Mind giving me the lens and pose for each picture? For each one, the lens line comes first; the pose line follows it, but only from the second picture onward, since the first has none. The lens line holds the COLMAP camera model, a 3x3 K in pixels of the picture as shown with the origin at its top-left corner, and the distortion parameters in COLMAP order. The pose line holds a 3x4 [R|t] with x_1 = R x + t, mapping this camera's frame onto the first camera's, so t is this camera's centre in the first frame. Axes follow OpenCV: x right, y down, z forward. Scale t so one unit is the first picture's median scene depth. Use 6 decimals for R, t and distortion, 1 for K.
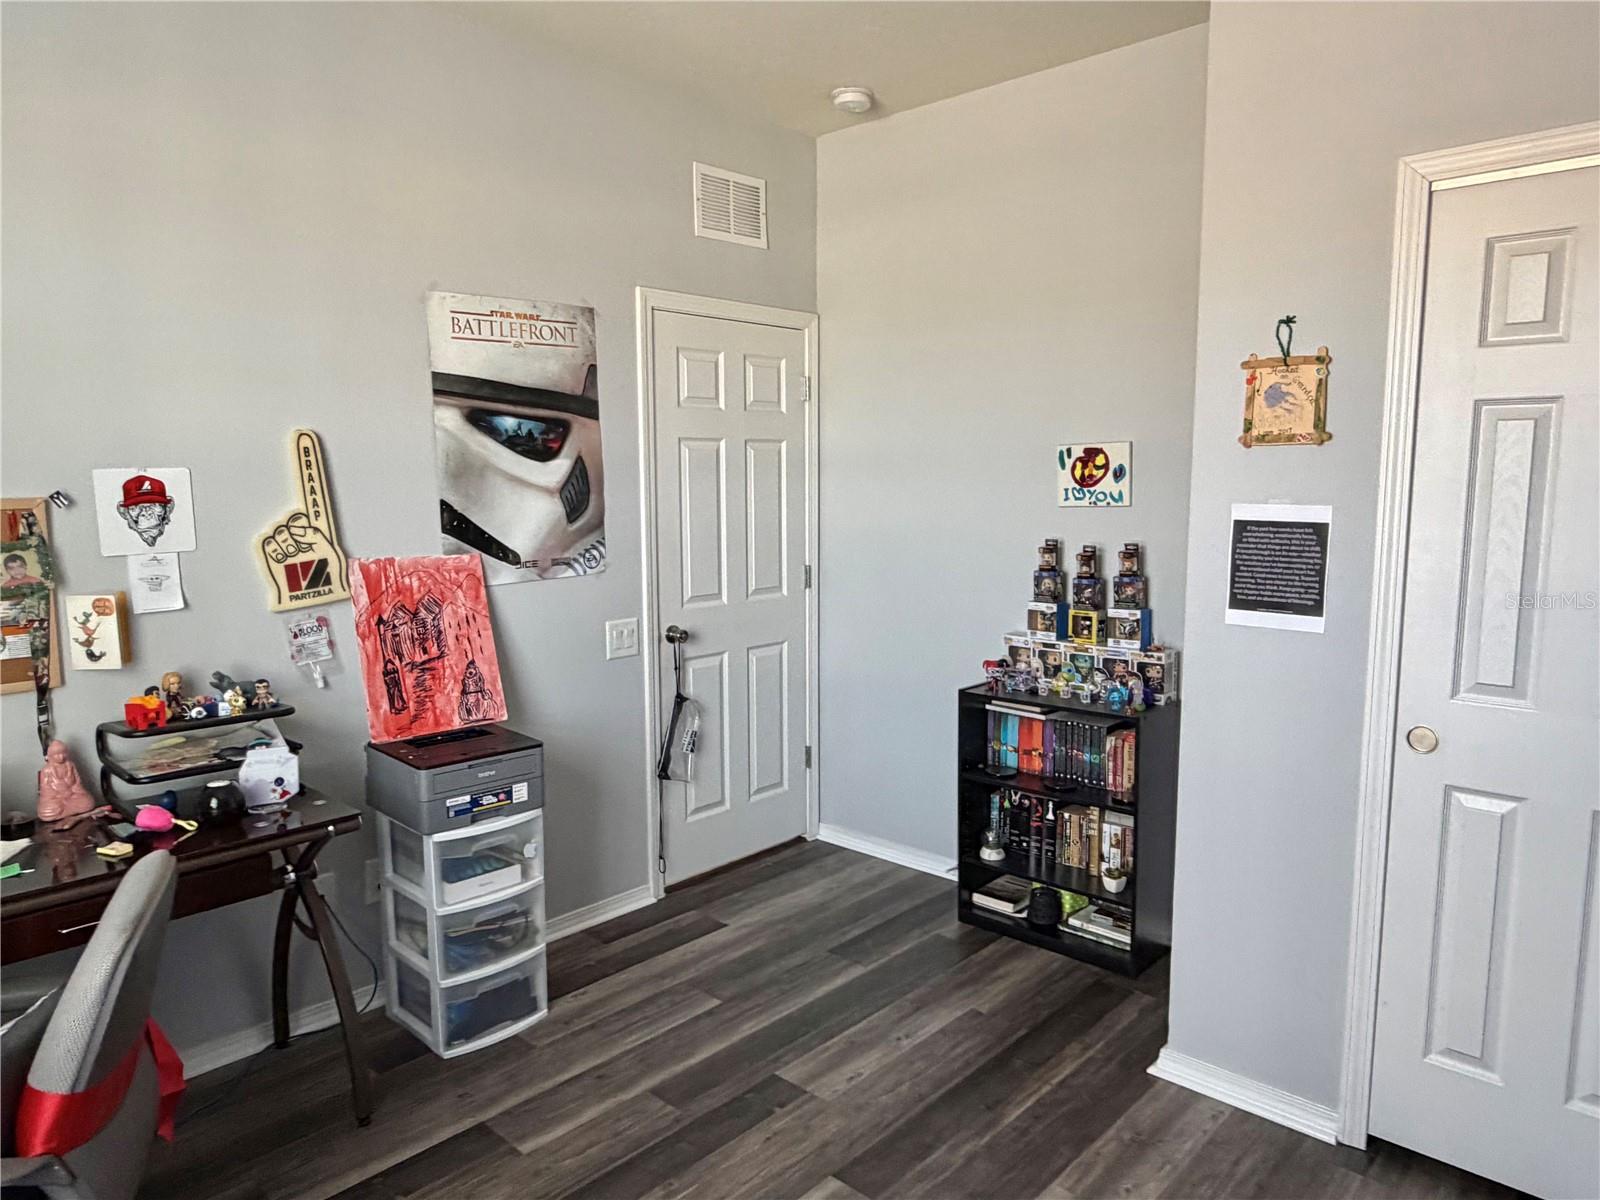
lens RADIAL K [[1072.3, 0, 800.2], [0, 1072.3, 602.6], [0, 0, 1]] dist [0.004823, -0.002853]
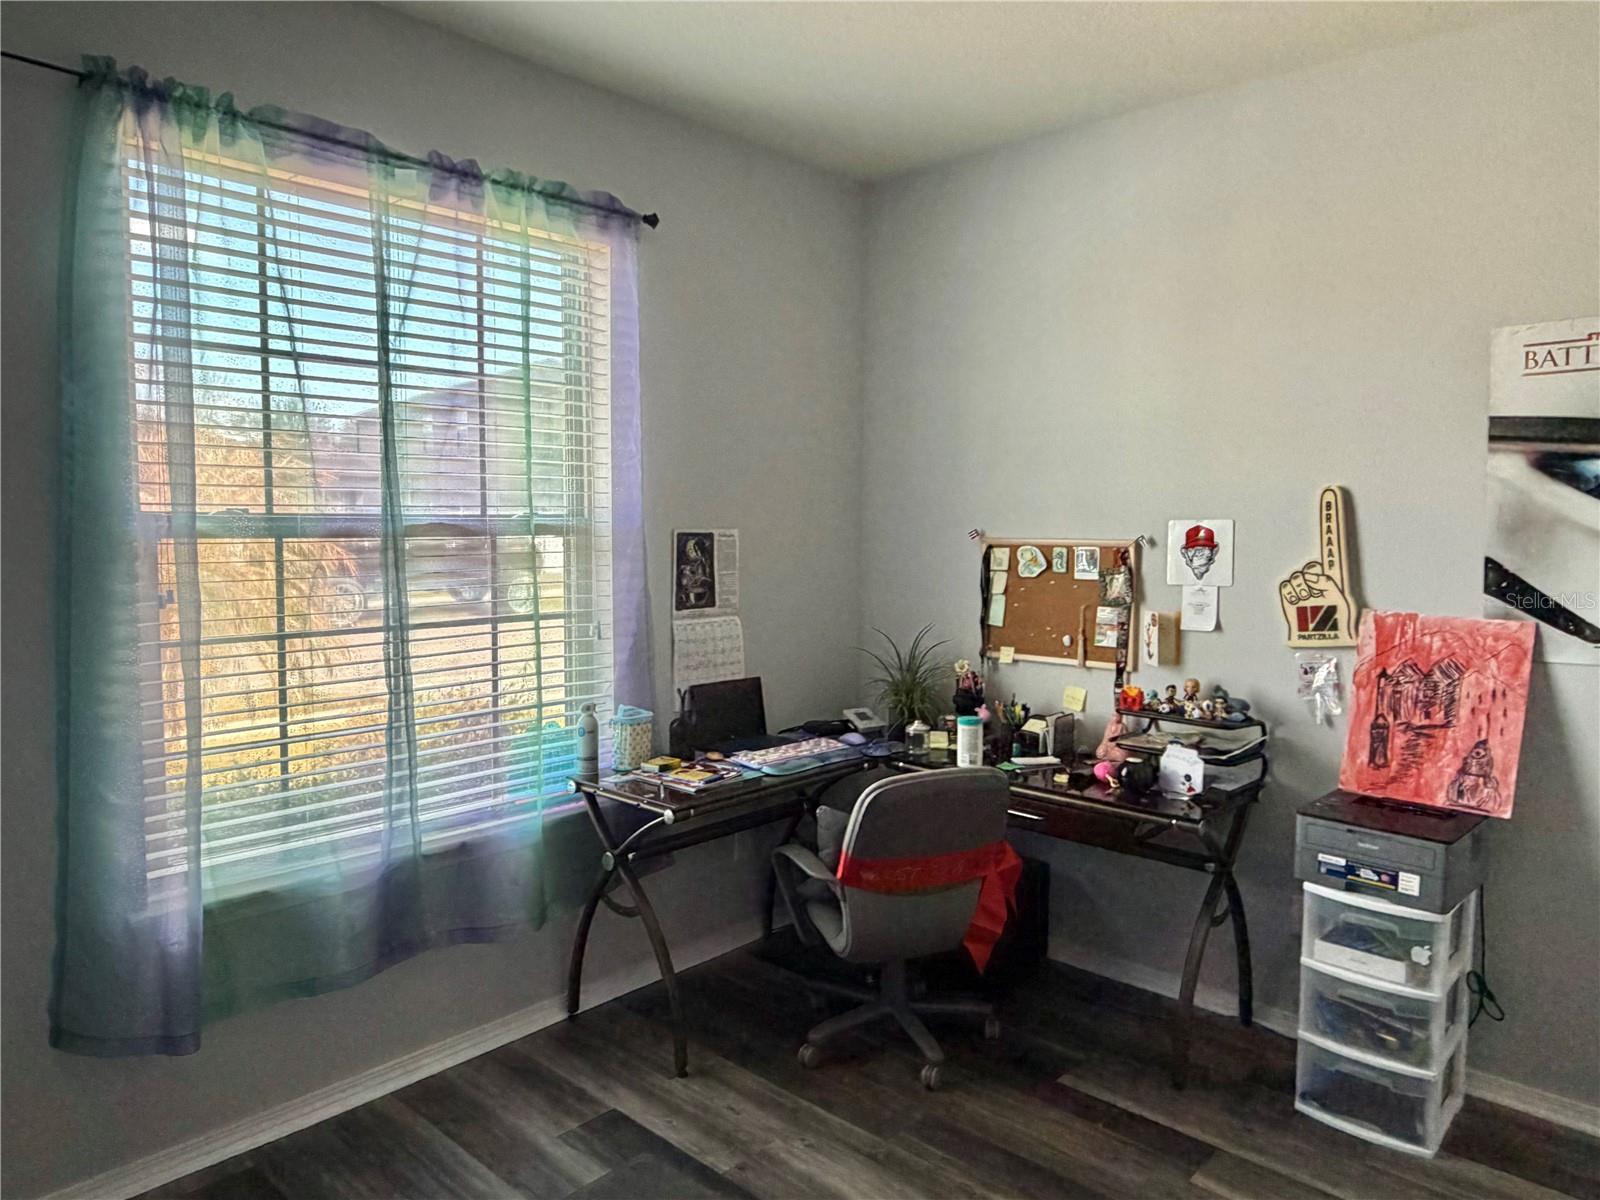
lens RADIAL K [[1072.3, 0, 793.9], [0, 1072.3, 597.1], [0, 0, 1]] dist [0.004823, -0.002853]
pose [[-0.010716, 0.081669, -0.996602, 0.604792], [-0.125902, 0.988617, 0.082369, -0.067220], [0.991985, 0.126357, -0.000312, 0.451339]]
